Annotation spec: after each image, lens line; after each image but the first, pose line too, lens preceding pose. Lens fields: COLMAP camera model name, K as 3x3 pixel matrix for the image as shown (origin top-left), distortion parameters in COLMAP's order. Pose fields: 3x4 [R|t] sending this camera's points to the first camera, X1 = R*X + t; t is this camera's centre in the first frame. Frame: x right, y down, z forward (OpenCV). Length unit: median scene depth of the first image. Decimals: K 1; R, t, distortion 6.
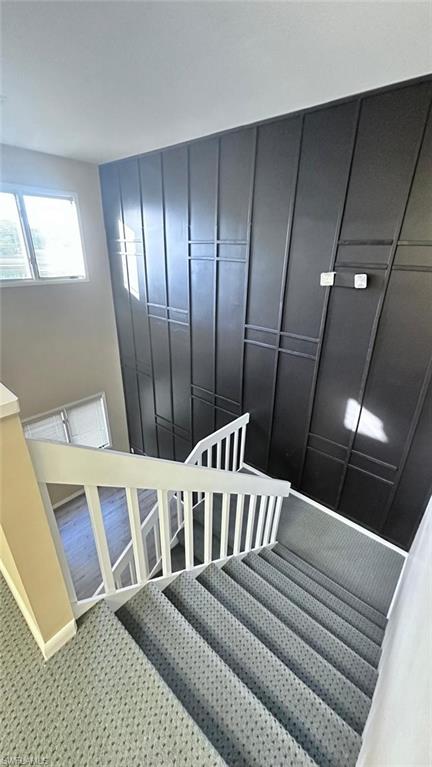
lens RADIAL K [[307.0, 0, 212.9], [0, 307.0, 383.1], [0, 0, 1]] dist [-0.001444, 0.000037]
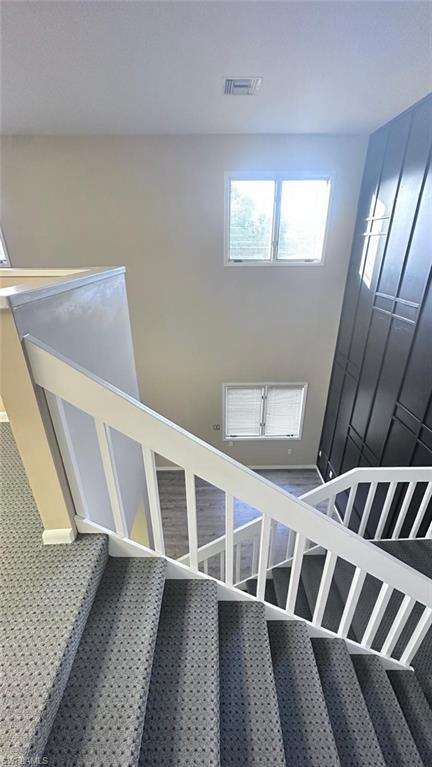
lens RADIAL K [[307.0, 0, 216.3], [0, 307.0, 380.7], [0, 0, 1]] dist [-0.001444, 0.000037]
pose [[0.678156, 0.281291, -0.678954, 0.135103], [-0.286651, 0.951920, 0.108067, 0.001910], [0.676709, 0.121337, 0.726183, 0.139432]]
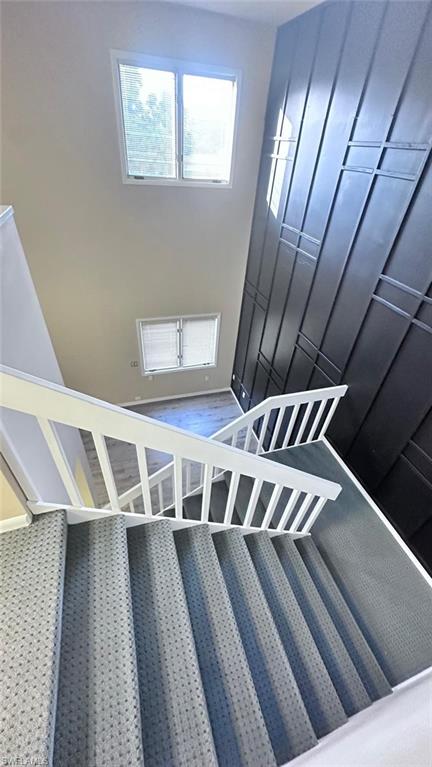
lens RADIAL K [[307.0, 0, 214.8], [0, 307.0, 381.6], [0, 0, 1]] dist [-0.001444, 0.000037]
pose [[0.858282, 0.348379, -0.376807, 0.105885], [-0.256112, 0.927071, 0.273762, -0.042304], [0.444700, -0.138460, 0.884913, 0.109667]]
